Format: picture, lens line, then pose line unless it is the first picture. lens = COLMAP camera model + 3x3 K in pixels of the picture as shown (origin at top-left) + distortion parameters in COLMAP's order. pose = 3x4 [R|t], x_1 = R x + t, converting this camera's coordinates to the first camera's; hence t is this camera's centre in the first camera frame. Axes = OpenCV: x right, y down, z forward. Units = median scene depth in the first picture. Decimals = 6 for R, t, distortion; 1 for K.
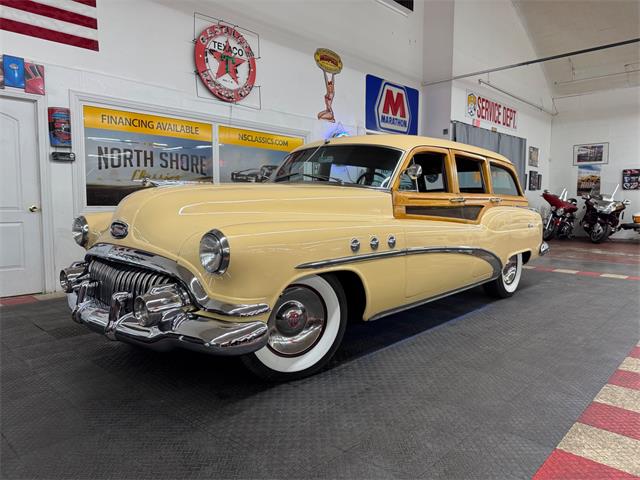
lens RADIAL K [[449.9, 0, 328.1], [0, 449.9, 240.3], [0, 0, 1]] dist [0.036618, -0.042529]
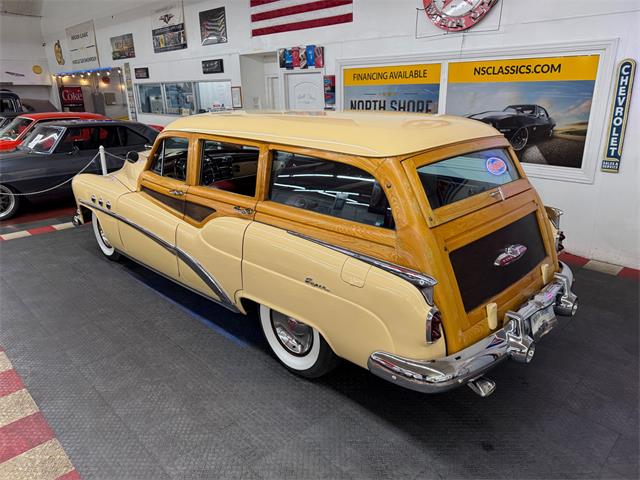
lens RADIAL K [[449.9, 0, 318.9], [0, 449.9, 243.4], [0, 0, 1]] dist [0.036618, -0.042529]
pose [[-0.052969, 0.315277, -0.947520, 0.760029], [-0.073876, 0.945015, 0.318573, -0.196718], [0.995860, 0.086873, -0.026765, 0.855060]]
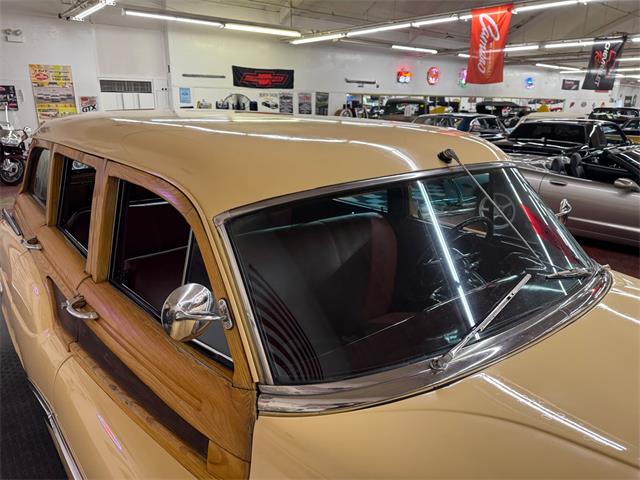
lens RADIAL K [[463.7, 0, 322.1], [0, 463.7, 246.2], [0, 0, 1]] dist [-0.007594, -0.002587]
pose [[0.147164, -0.292219, 0.944961, -0.263421], [0.072512, 0.955979, 0.284334, -0.162172], [-0.986451, 0.026678, 0.161875, 0.649923]]
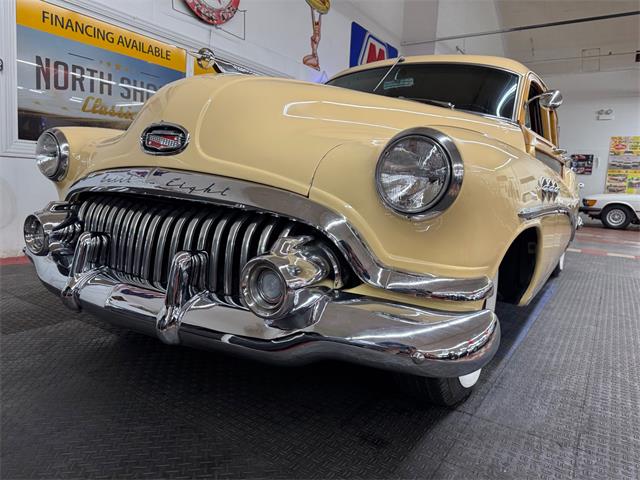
lens RADIAL K [[449.9, 0, 327.5], [0, 449.9, 239.4], [0, 0, 1]] dist [0.036618, -0.042529]
pose [[0.983425, 0.026793, 0.179323, -0.158053], [-0.034728, 0.998545, 0.041259, 0.029231], [-0.177957, -0.046802, 0.982925, 0.186374]]
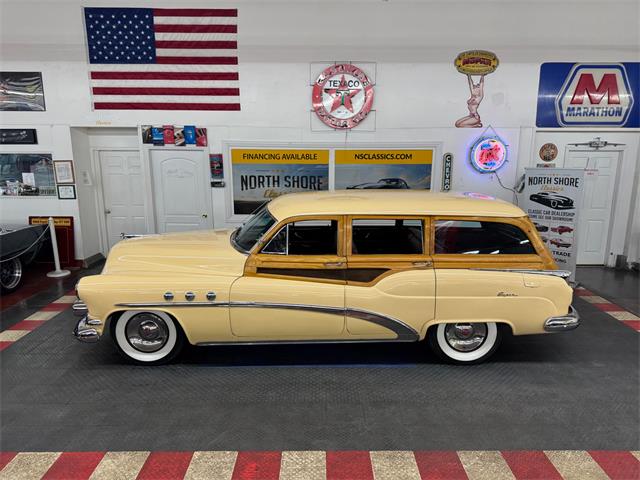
lens RADIAL K [[449.9, 0, 324.4], [0, 449.9, 242.4], [0, 0, 1]] dist [0.036618, -0.042529]
pose [[0.683857, 0.147937, -0.714461, 0.677428], [-0.063591, 0.987587, 0.143624, -0.192030], [0.726840, -0.052785, 0.684776, 0.148603]]
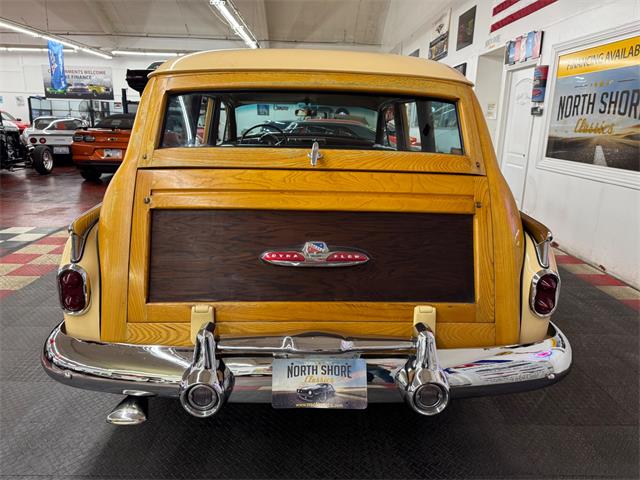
lens RADIAL K [[449.9, 0, 322.0], [0, 449.9, 242.3], [0, 0, 1]] dist [0.036618, -0.042529]
pose [[-0.715764, 0.155900, -0.680718, 0.505559], [-0.093139, 0.944743, 0.314303, -0.148214], [0.692104, 0.288368, -0.661692, 1.208101]]
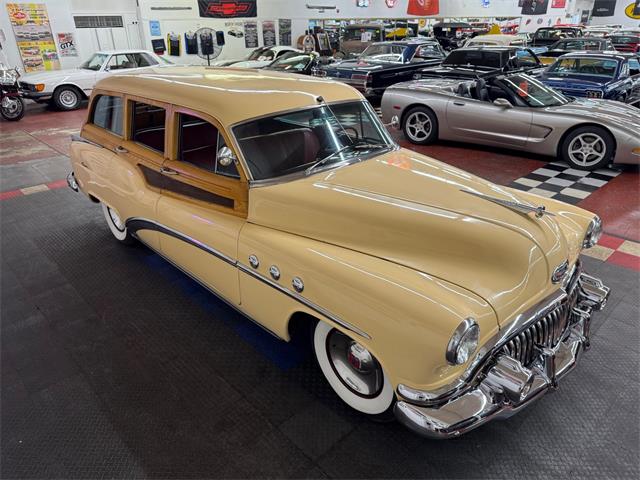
lens RADIAL K [[463.7, 0, 329.8], [0, 463.7, 246.5], [0, 0, 1]] dist [-0.007594, -0.002587]
pose [[0.069311, -0.442175, 0.894247, -0.615614], [0.093344, 0.895344, 0.435483, -0.219813], [-0.993218, 0.053289, 0.103332, 0.561117]]
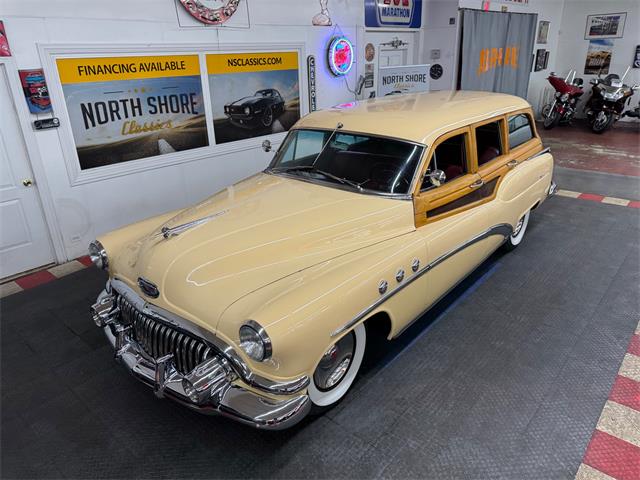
lens RADIAL K [[449.9, 0, 325.8], [0, 449.9, 239.6], [0, 0, 1]] dist [0.036618, -0.042529]
pose [[0.999078, -0.040141, 0.015239, -0.034997], [0.033615, 0.952077, 0.304006, -0.181143], [-0.026711, -0.303213, 0.952548, 0.031413]]
